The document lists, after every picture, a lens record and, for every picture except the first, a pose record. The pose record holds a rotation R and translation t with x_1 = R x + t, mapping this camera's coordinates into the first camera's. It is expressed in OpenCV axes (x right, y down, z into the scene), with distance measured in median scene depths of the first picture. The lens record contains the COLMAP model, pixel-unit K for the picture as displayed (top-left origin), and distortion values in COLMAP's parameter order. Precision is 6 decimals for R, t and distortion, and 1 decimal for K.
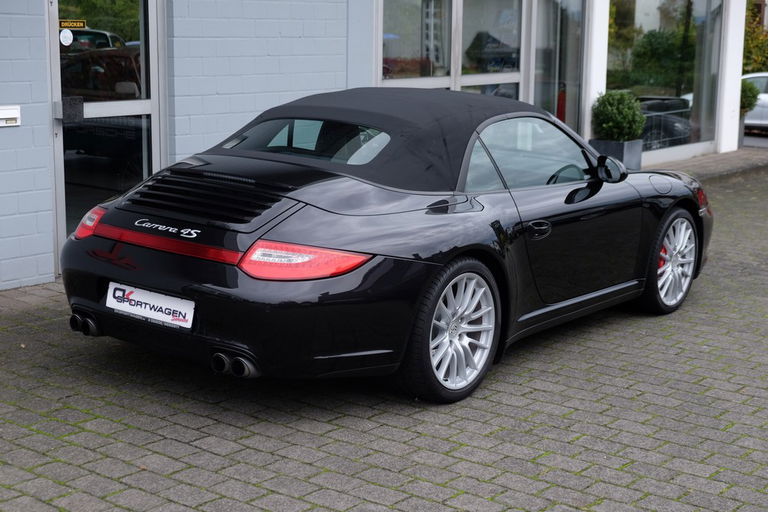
lens RADIAL K [[1291.6, 0, 384.0], [0, 1291.6, 256.0], [0, 0, 1]] dist [-0.045128, 0.047469]
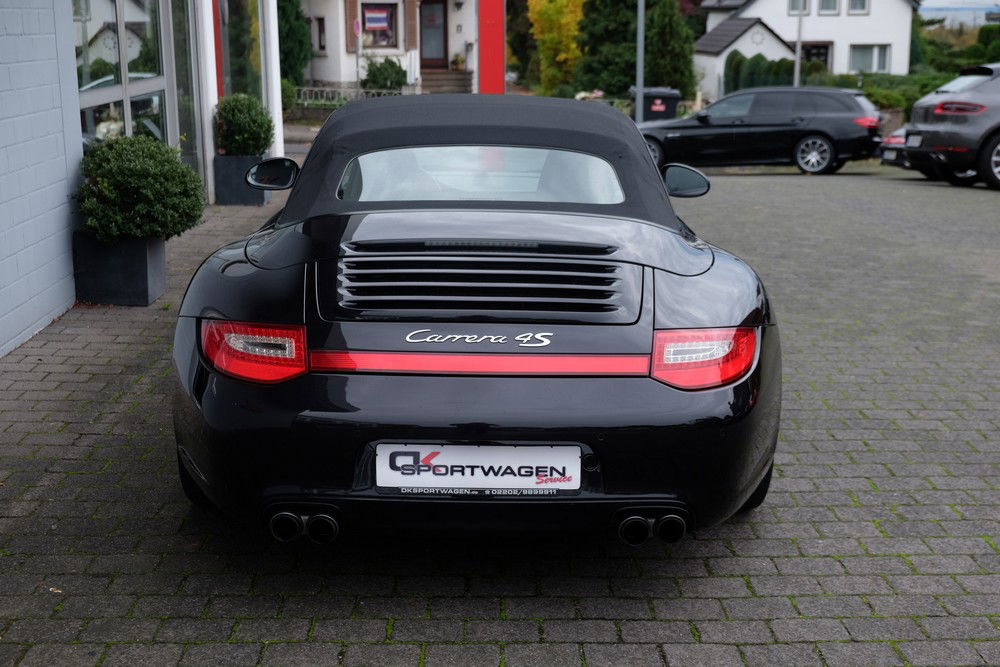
lens RADIAL K [[1340.4, 0, 500.1], [0, 1340.4, 385.3], [0, 0, 1]] dist [-0.024063, -0.013489]
pose [[0.777103, -0.182555, 0.602315, -0.546294], [0.129884, 0.982925, 0.130338, -0.080691], [-0.615825, -0.023055, 0.787546, 0.501573]]
